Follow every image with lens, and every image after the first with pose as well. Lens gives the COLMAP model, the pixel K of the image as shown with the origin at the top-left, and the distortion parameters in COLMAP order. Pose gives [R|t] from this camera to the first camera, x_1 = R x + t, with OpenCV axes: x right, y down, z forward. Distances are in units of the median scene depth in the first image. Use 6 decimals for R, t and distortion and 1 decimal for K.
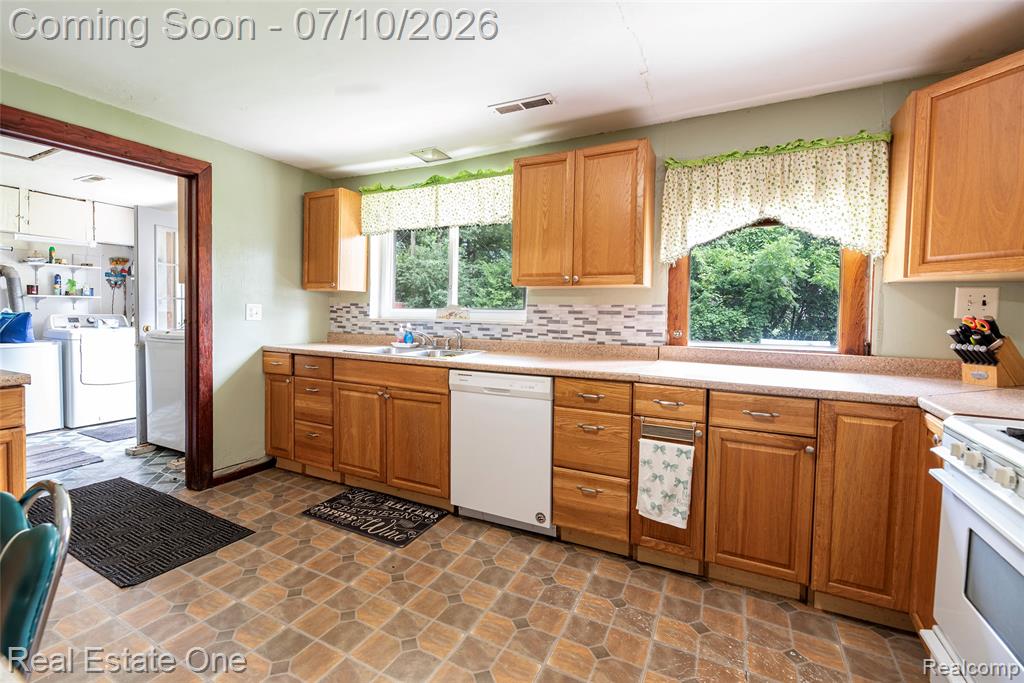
lens RADIAL K [[476.5, 0, 488.7], [0, 476.5, 327.8], [0, 0, 1]] dist [-0.002043, -0.001327]
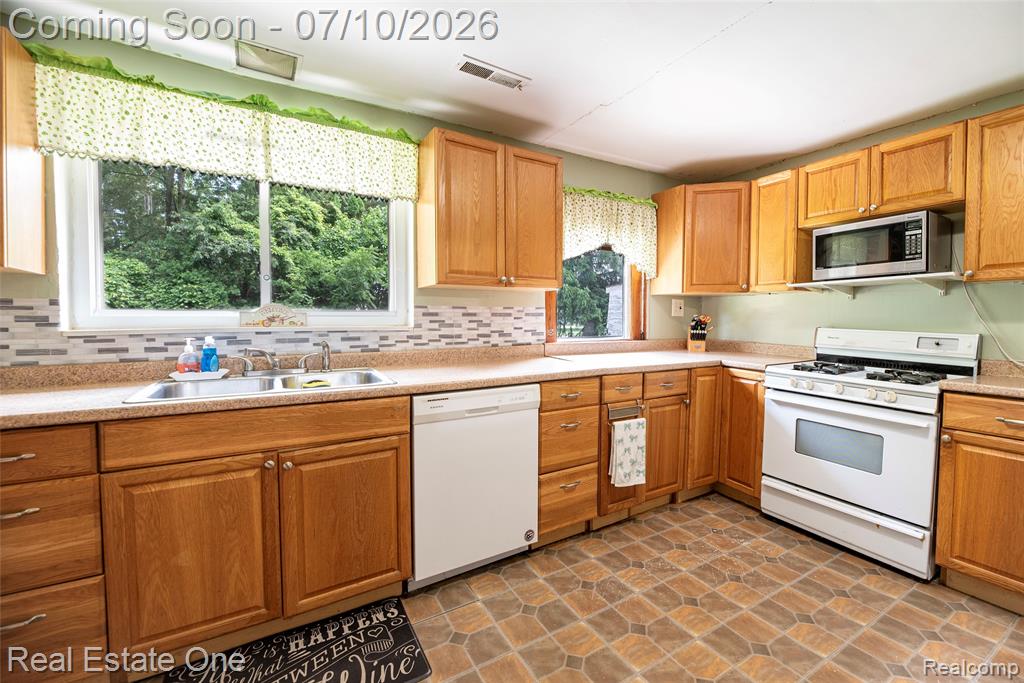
lens RADIAL K [[432.6, 0, 560.6], [0, 432.6, 331.7], [0, 0, 1]] dist [-0.001855, -0.000717]
pose [[0.473984, -0.044471, 0.879410, -0.529294], [0.032299, 0.998930, 0.033107, -0.023254], [-0.879941, 0.012712, 0.474913, 0.483196]]
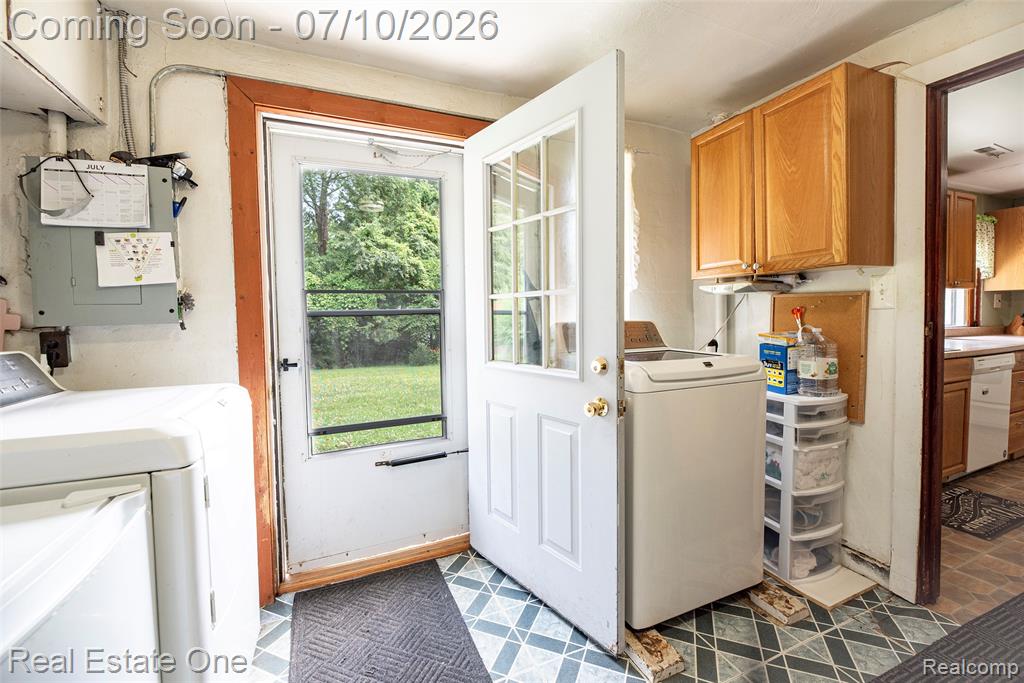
lens RADIAL K [[437.3, 0, 518.5], [0, 437.3, 321.3], [0, 0, 1]] dist [-0.001599, -0.000756]
pose [[0.600732, -0.036147, 0.798632, -1.564258], [0.051102, 0.998671, 0.006762, -0.065041], [-0.797815, 0.036749, 0.601781, 1.203171]]
